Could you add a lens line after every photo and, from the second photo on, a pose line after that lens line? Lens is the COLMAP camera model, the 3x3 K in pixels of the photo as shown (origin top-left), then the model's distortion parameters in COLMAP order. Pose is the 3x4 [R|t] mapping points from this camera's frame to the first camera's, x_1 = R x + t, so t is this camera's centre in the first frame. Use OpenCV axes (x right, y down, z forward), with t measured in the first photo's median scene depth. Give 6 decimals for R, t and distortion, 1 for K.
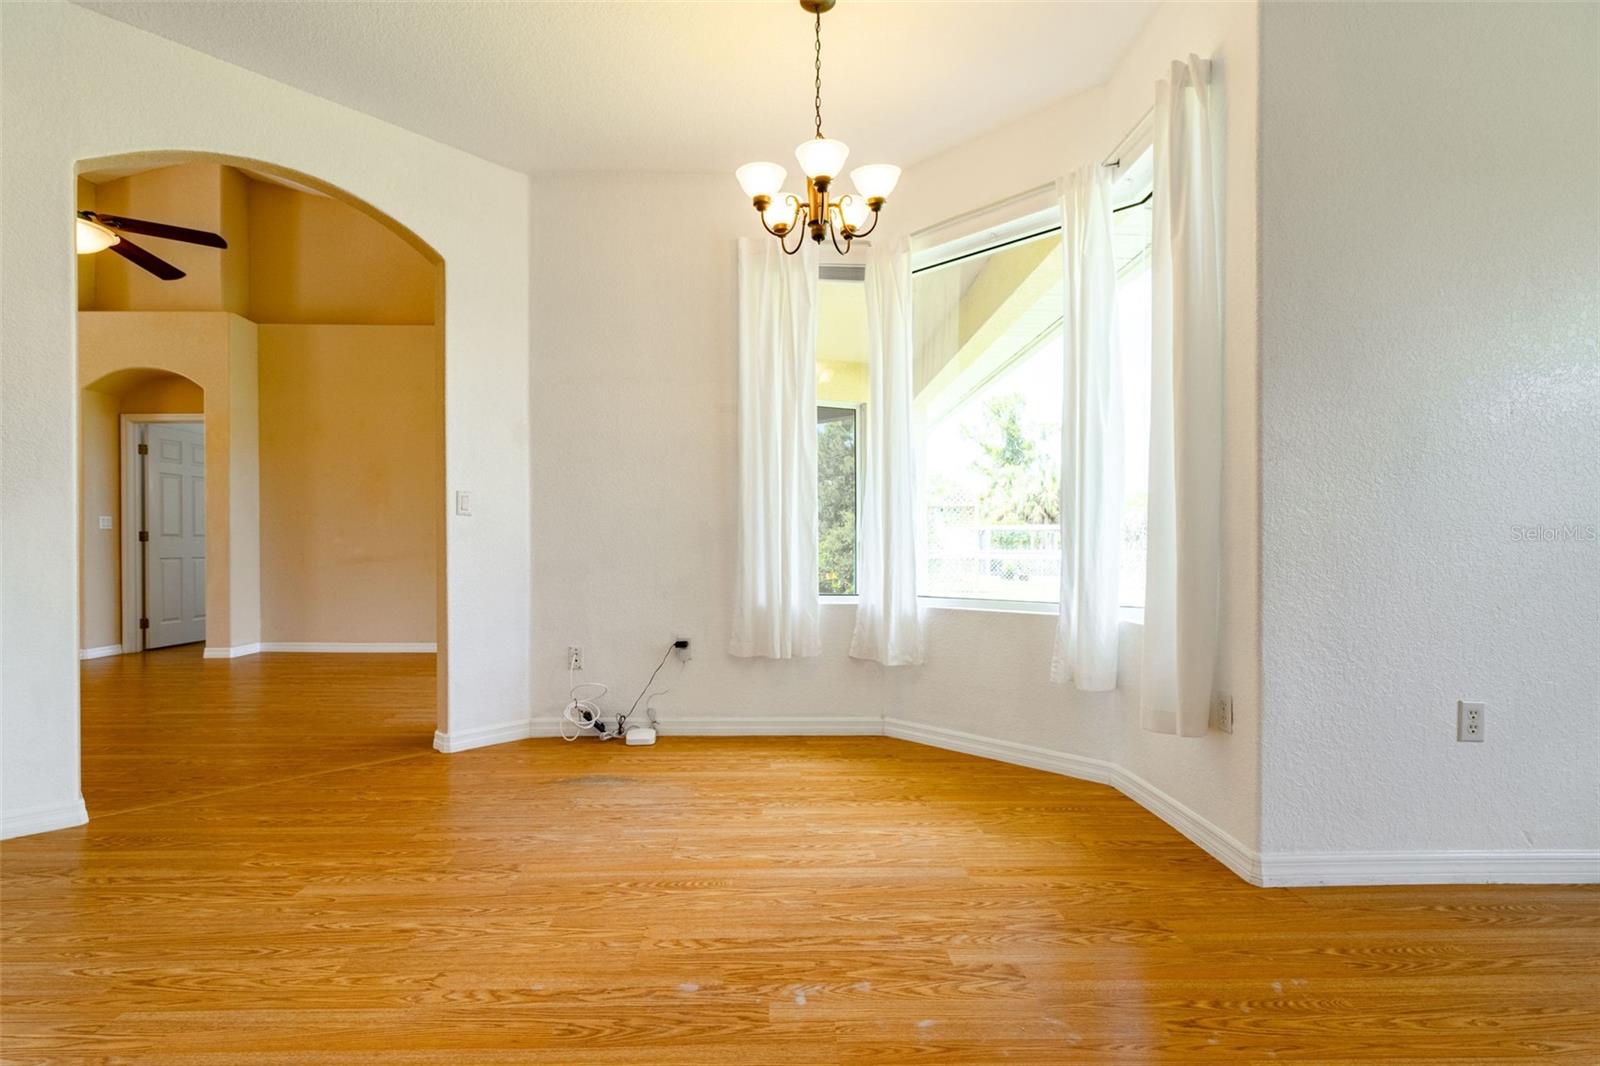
lens RADIAL K [[752.2, 0, 786.2], [0, 752.2, 545.7], [0, 0, 1]] dist [0.002759, 0.002453]
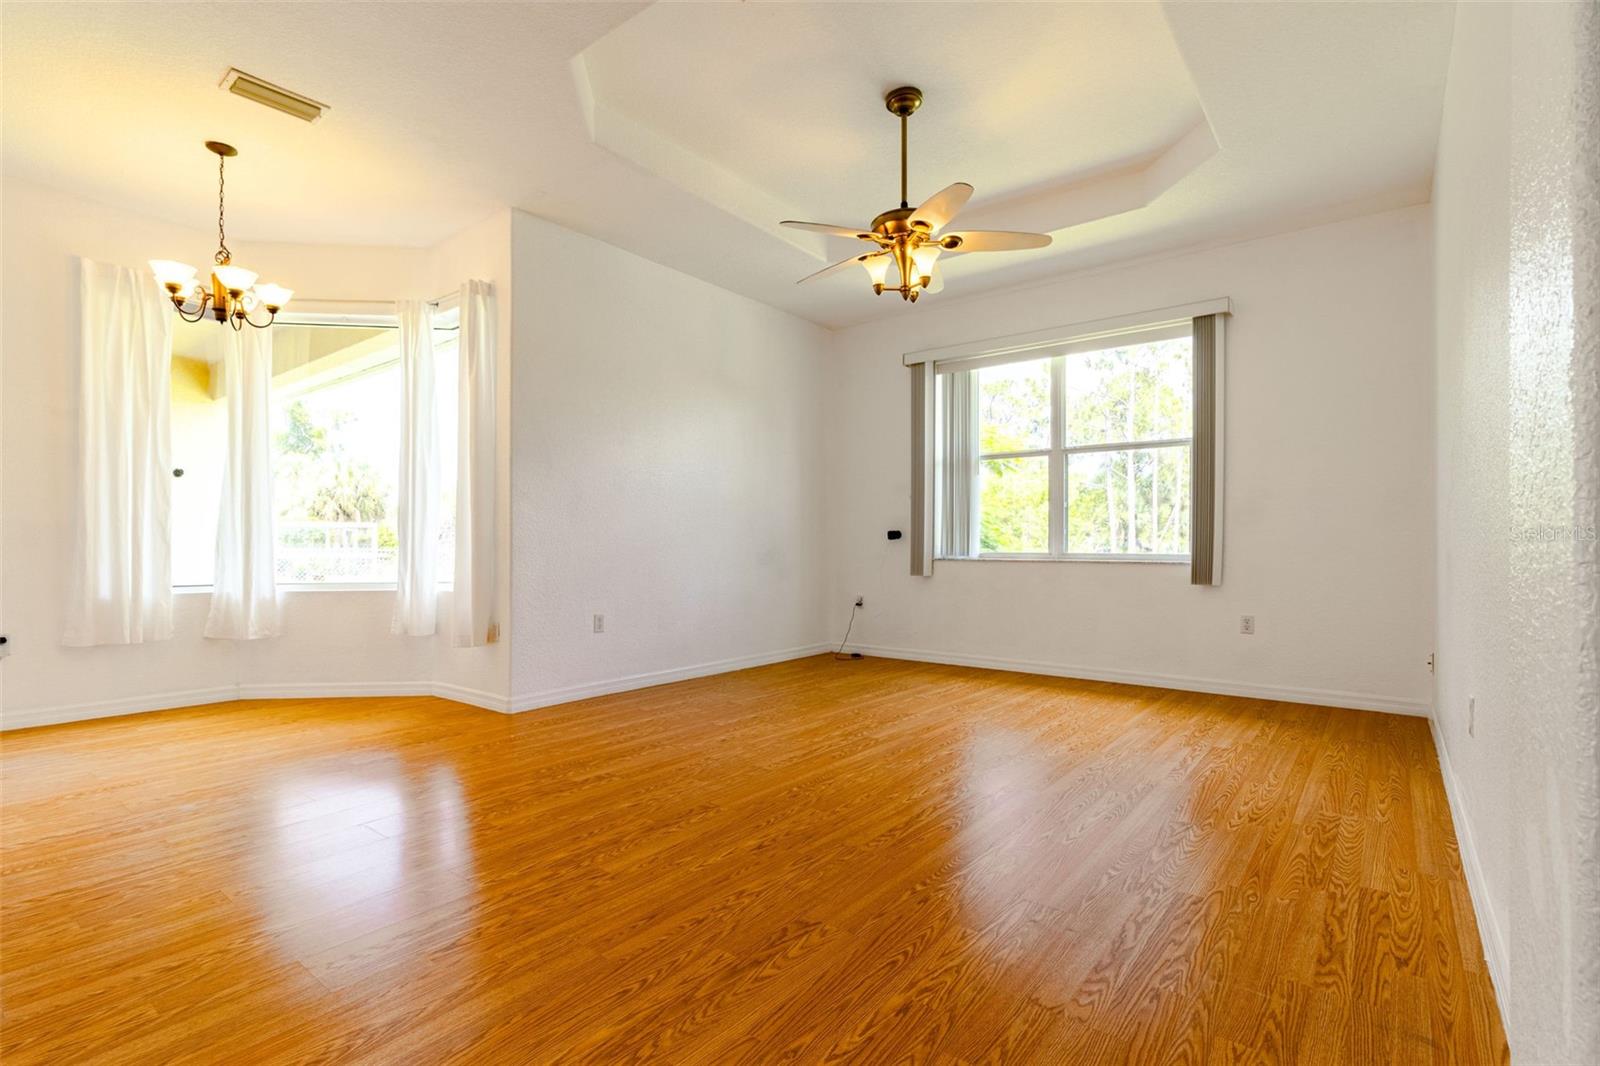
lens RADIAL K [[752.2, 0, 789.9], [0, 752.2, 543.8], [0, 0, 1]] dist [0.002759, 0.002453]
pose [[0.642198, 0.002768, 0.766534, -0.283674], [-0.002066, 0.999996, -0.001880, 0.001504], [-0.766536, -0.000376, 0.642202, -0.563274]]
